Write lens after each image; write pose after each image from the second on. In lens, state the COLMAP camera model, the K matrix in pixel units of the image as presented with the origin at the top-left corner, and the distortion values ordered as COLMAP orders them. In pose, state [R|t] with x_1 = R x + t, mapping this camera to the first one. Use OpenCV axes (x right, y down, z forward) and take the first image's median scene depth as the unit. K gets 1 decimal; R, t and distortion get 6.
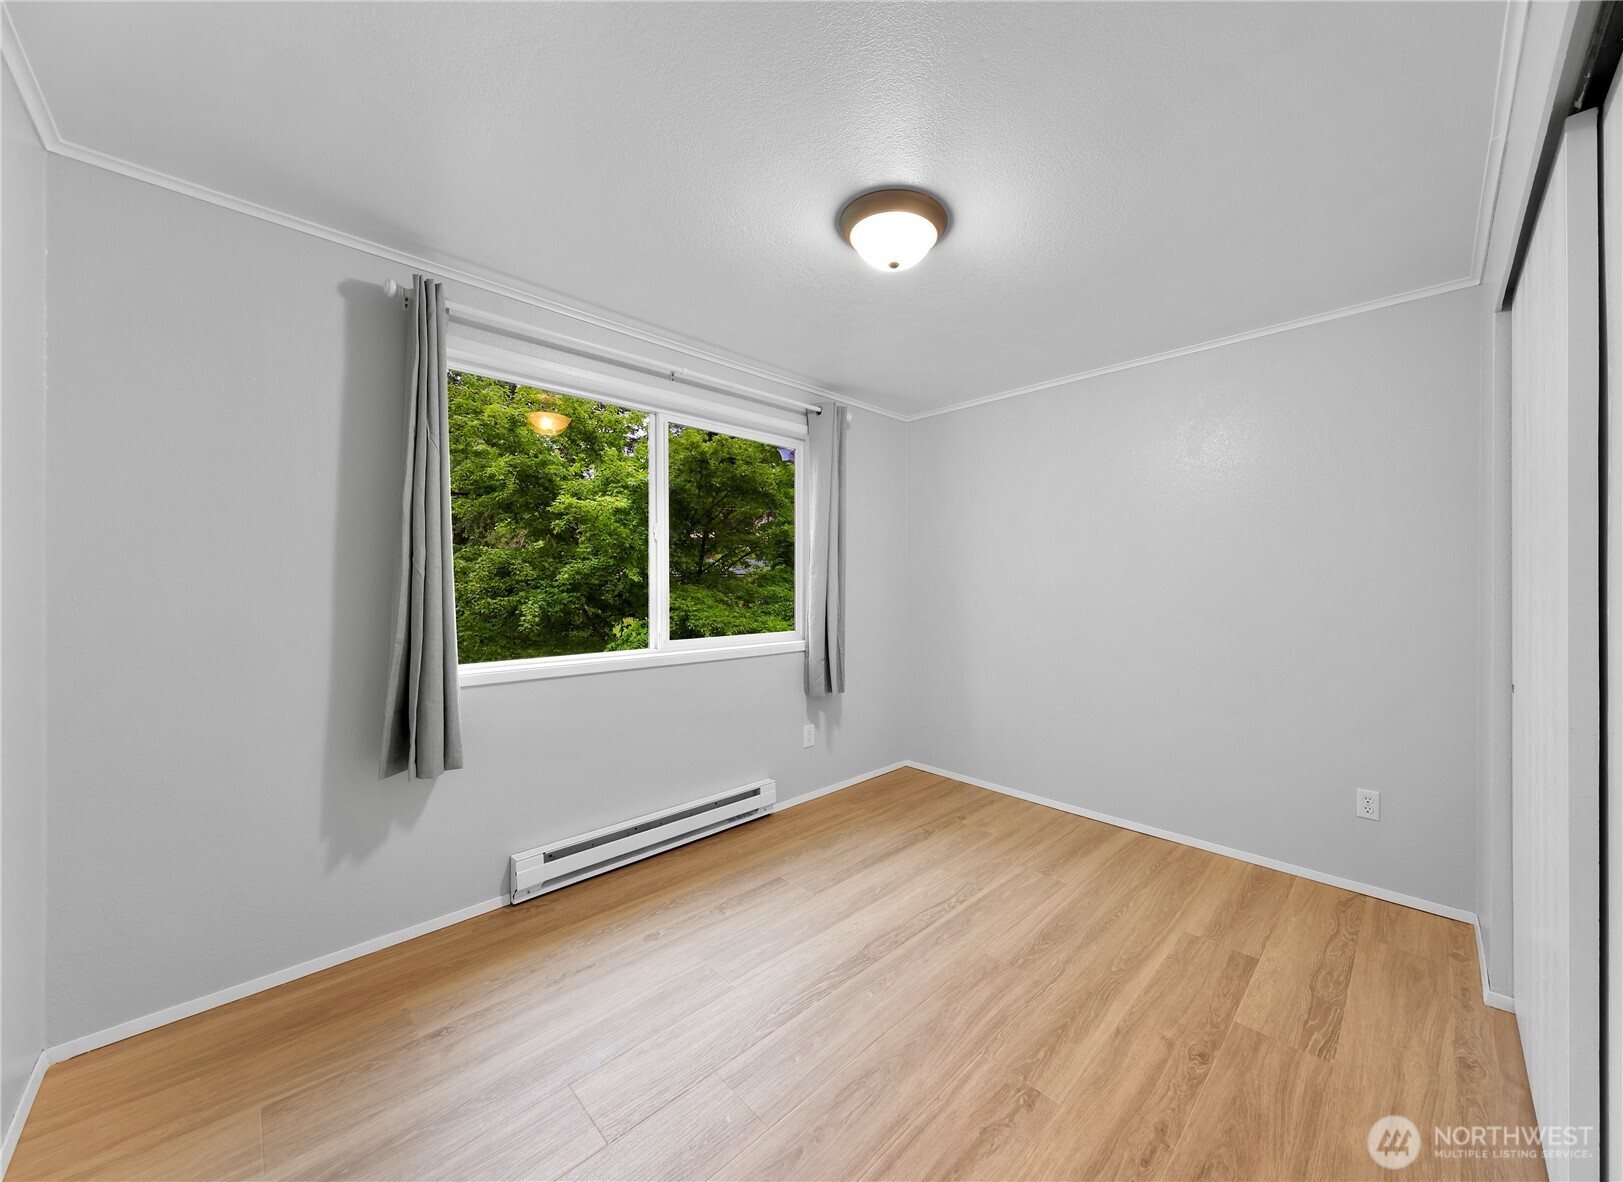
lens RADIAL K [[591.1, 0, 819.5], [0, 591.1, 581.4], [0, 0, 1]] dist [0.000232, 0.000091]
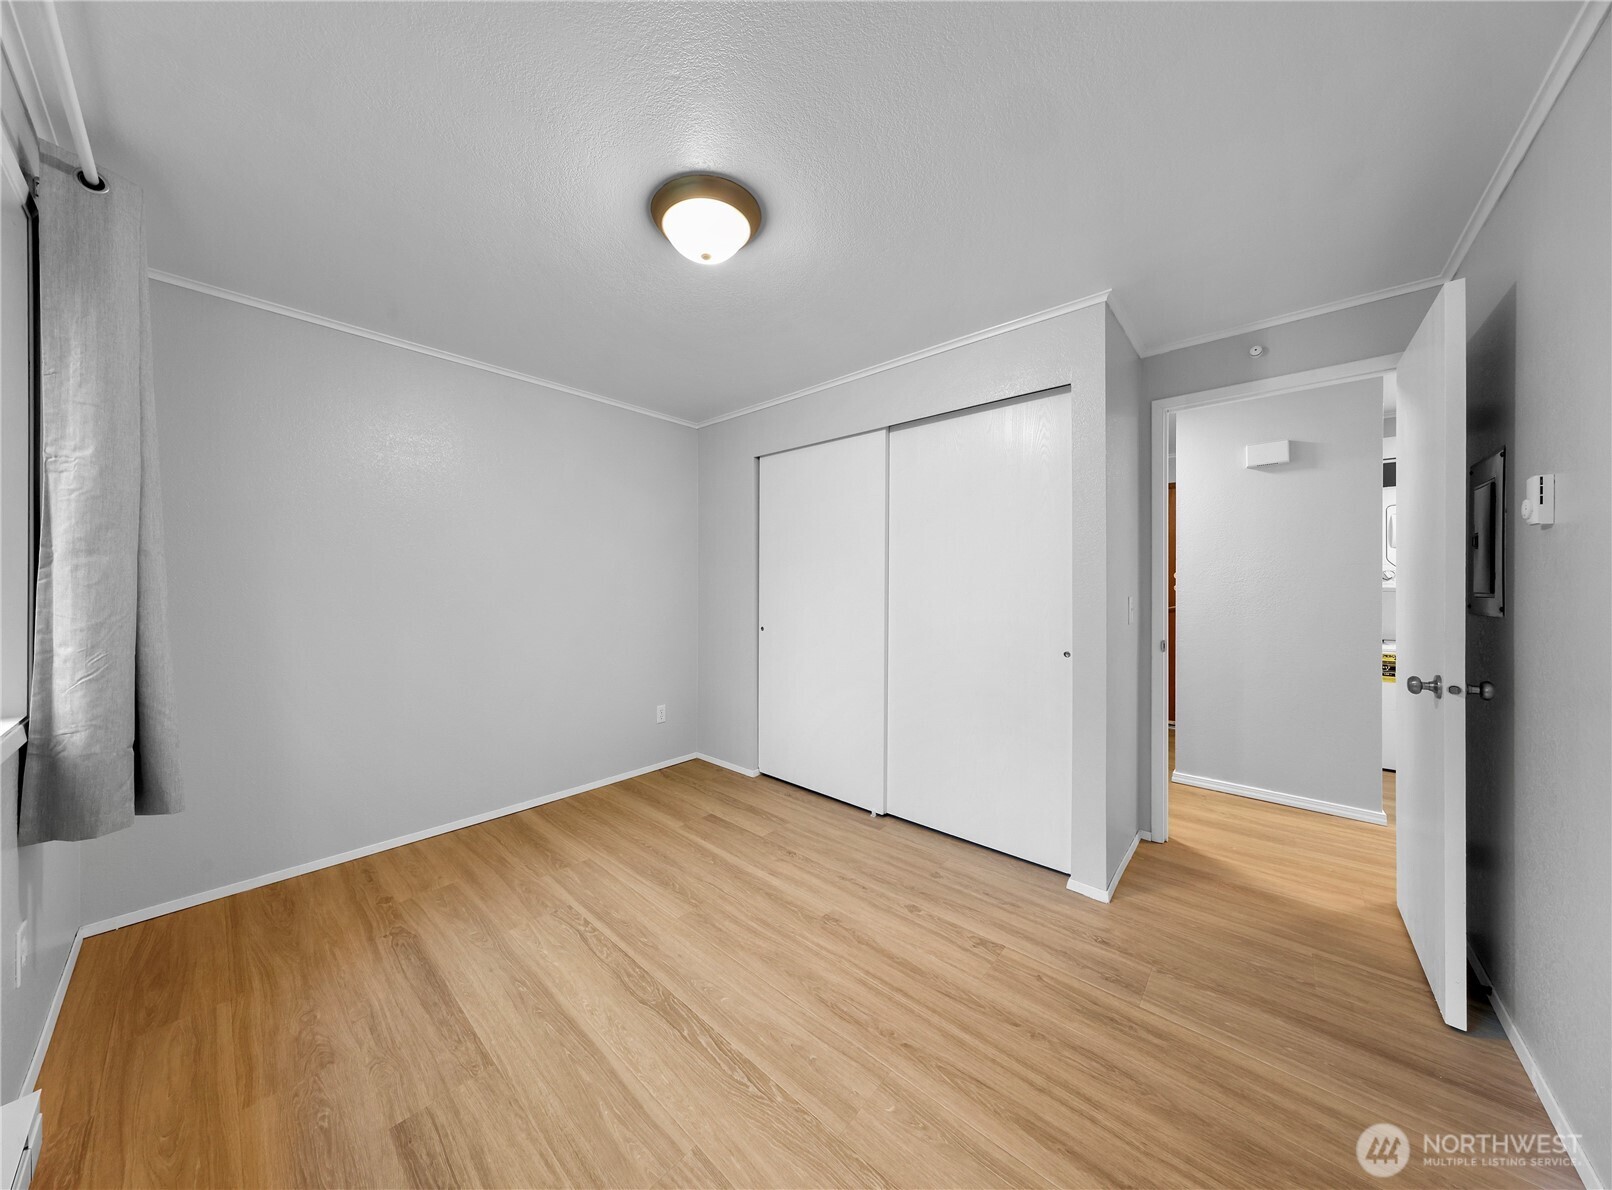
lens RADIAL K [[538.2, 0, 806.4], [0, 538.2, 584.3], [0, 0, 1]] dist [0.000766, 0.000158]
pose [[-0.073935, -0.000984, 0.997263, -0.640496], [-0.004767, 0.999988, 0.000633, 0.007880], [-0.997252, -0.004707, -0.073939, 0.735060]]
